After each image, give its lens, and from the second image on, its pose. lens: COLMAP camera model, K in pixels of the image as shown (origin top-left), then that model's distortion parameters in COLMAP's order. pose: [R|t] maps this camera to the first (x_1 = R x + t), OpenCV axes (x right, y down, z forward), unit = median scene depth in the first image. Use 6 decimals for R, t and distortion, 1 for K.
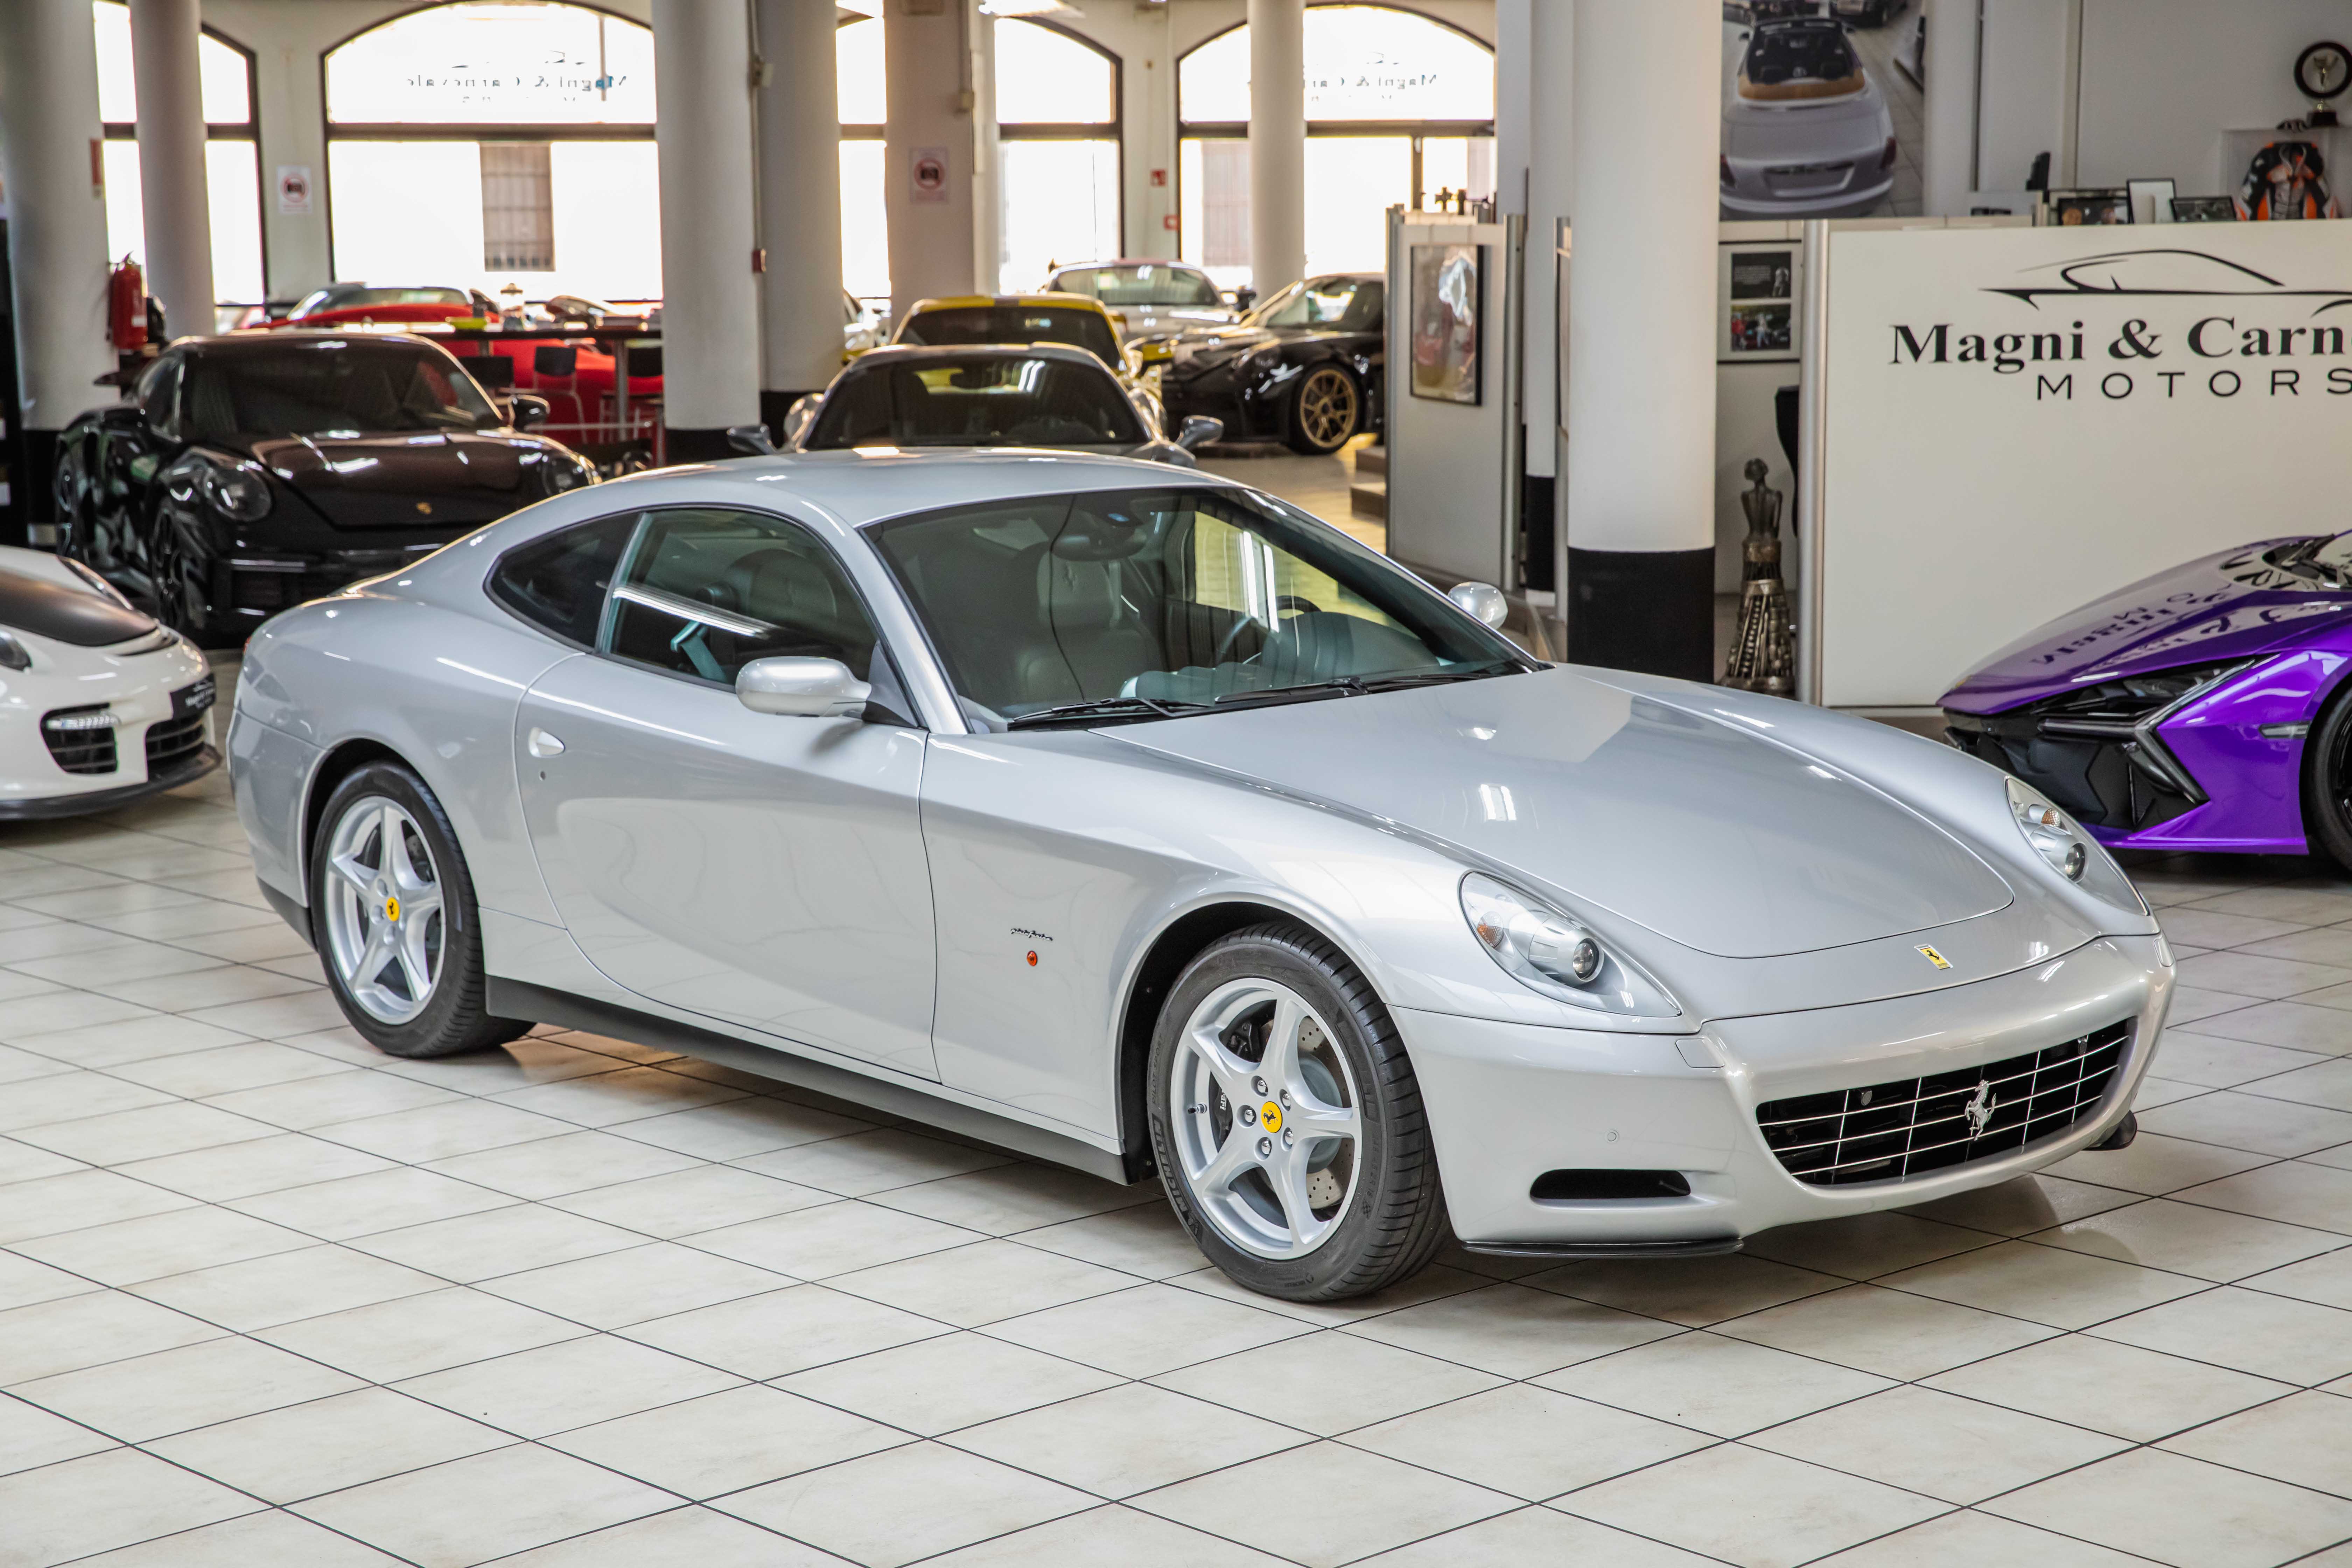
lens RADIAL K [[4081.1, 0, 1176.0], [0, 4081.1, 784.0], [0, 0, 1]] dist [0.186613, 0.077797]
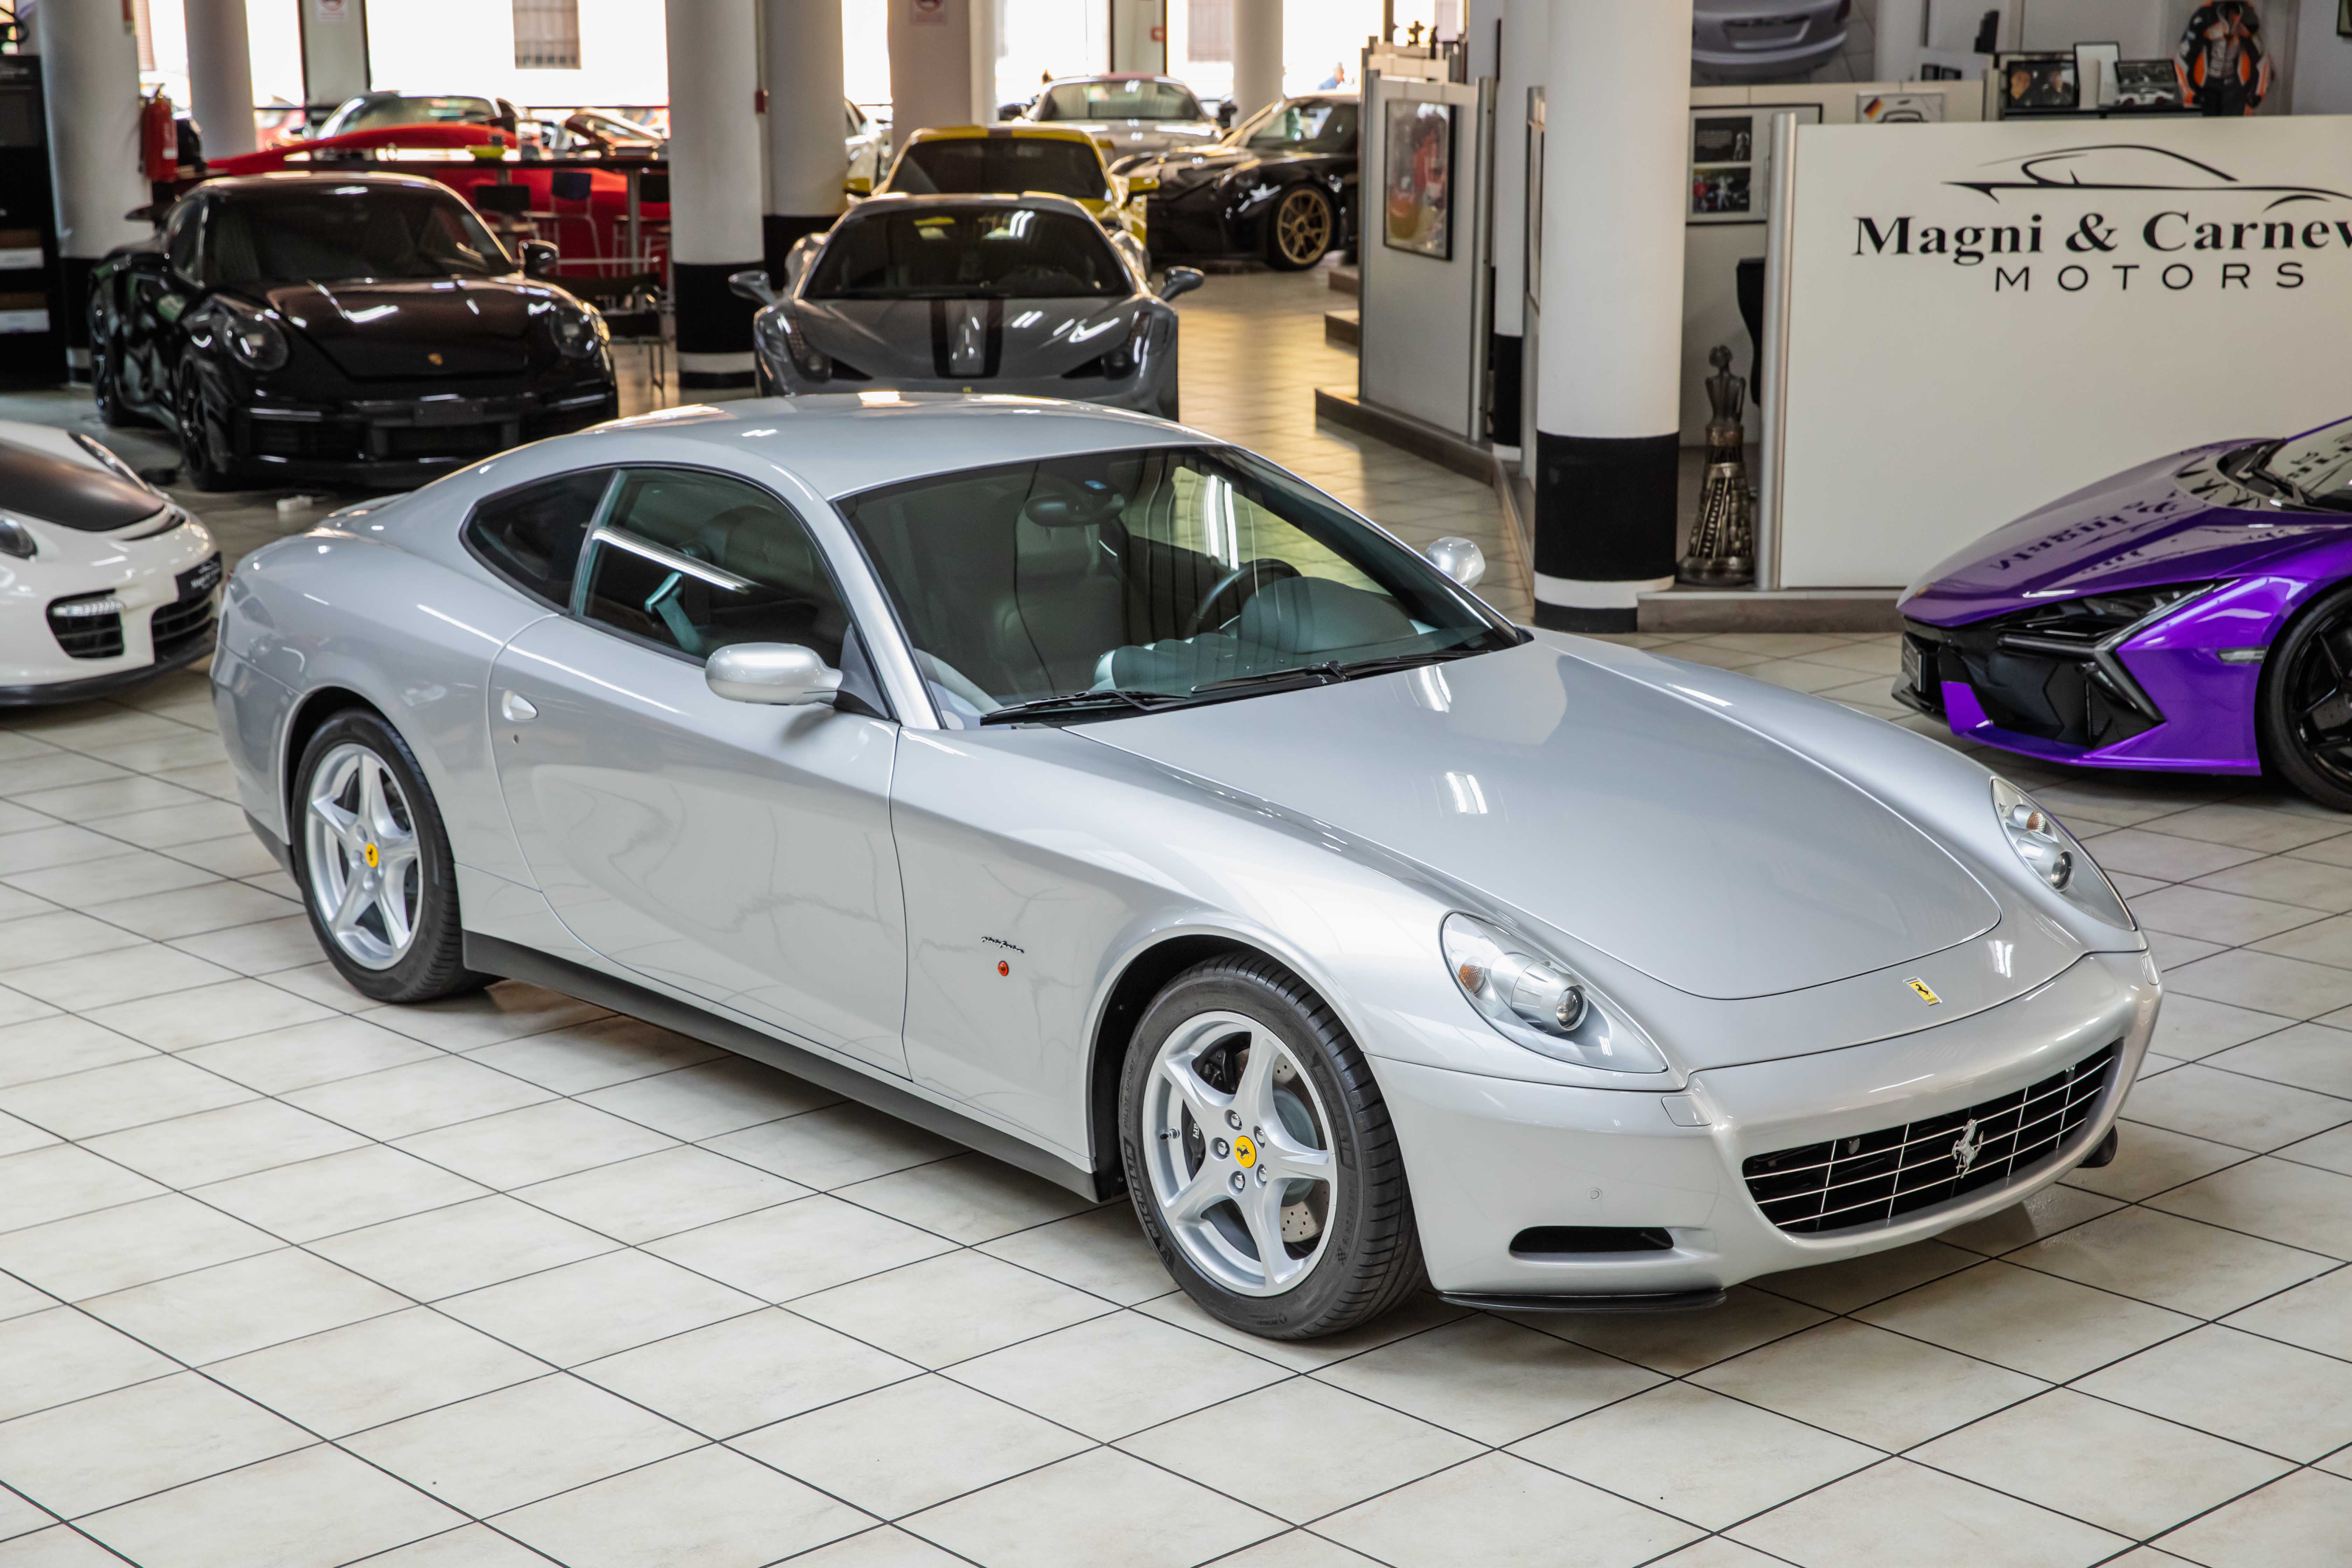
lens RADIAL K [[3703.2, 0, 1176.0], [0, 3703.2, 784.0], [0, 0, 1]] dist [0.158870, 0.011774]
pose [[0.999968, 0.006607, 0.004603, 0.001086], [-0.006919, 0.997434, 0.071257, -0.035898], [-0.004120, -0.071286, 0.997447, 0.061272]]
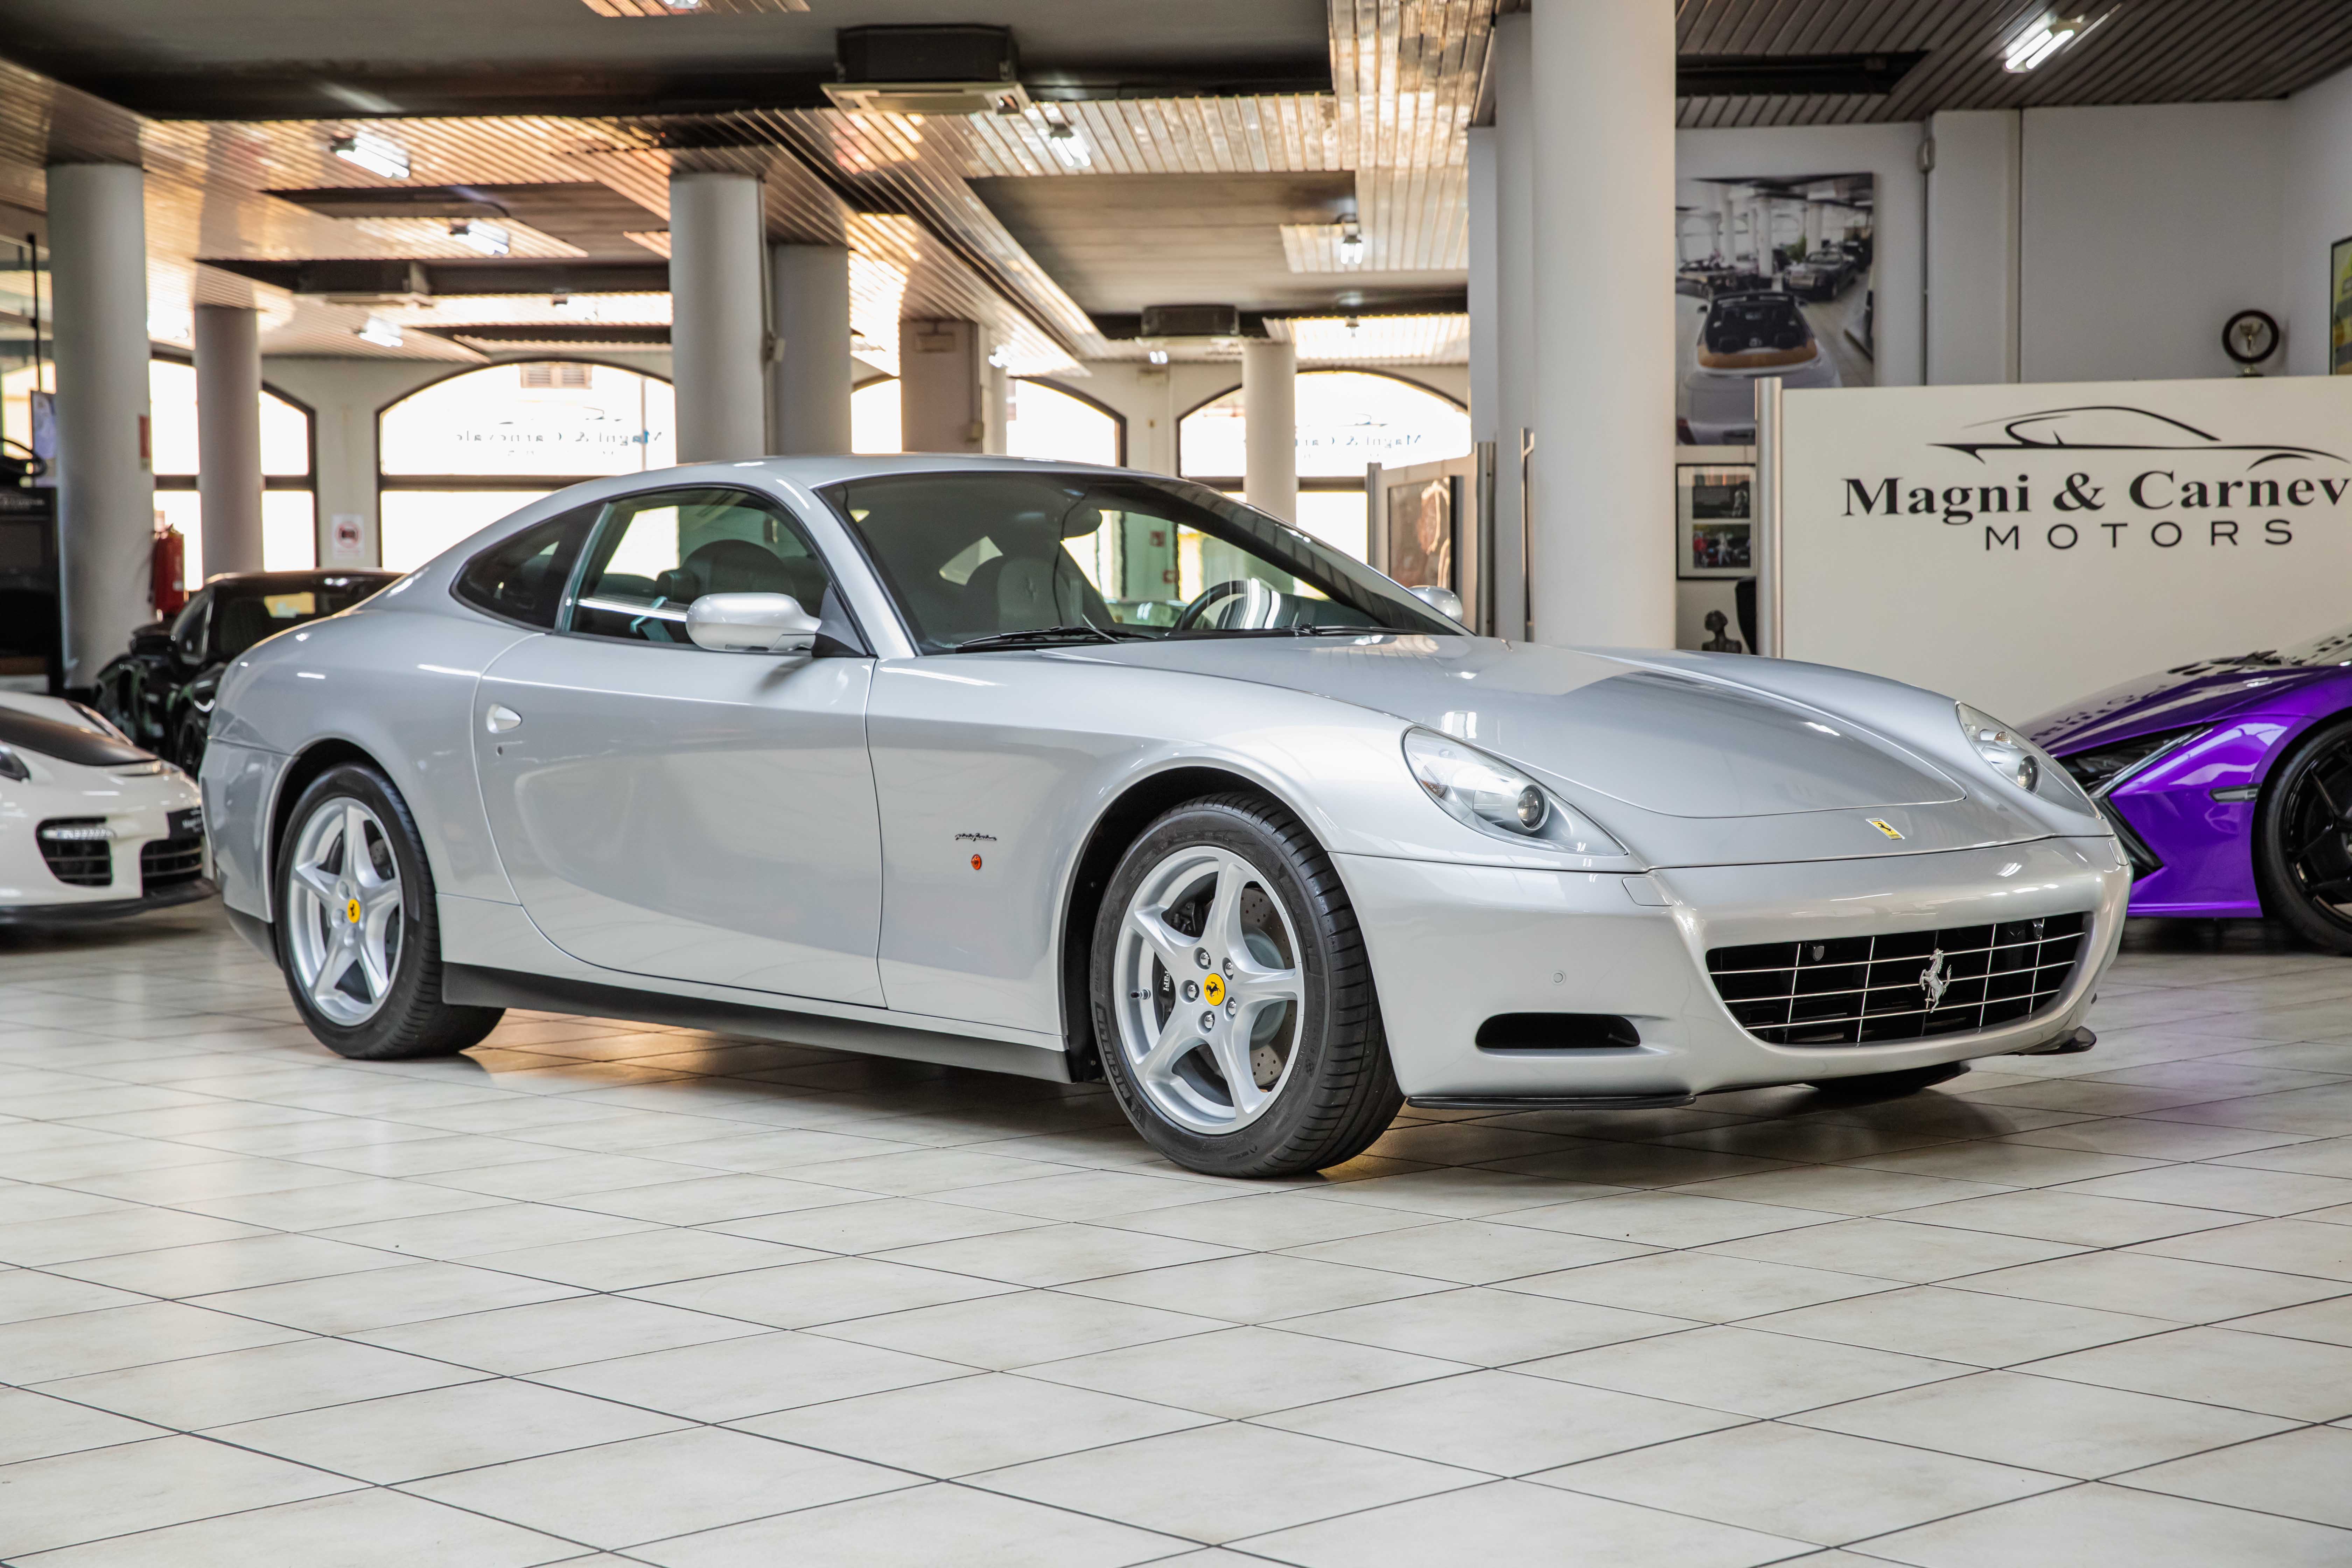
lens RADIAL K [[3846.3, 0, 1176.0], [0, 3846.3, 784.0], [0, 0, 1]] dist [0.149254, 0.135210]
pose [[0.999993, -0.001739, -0.003238, 0.008851], [0.001394, 0.994598, -0.103791, 0.066086], [0.003401, 0.103786, 0.994594, 0.038808]]
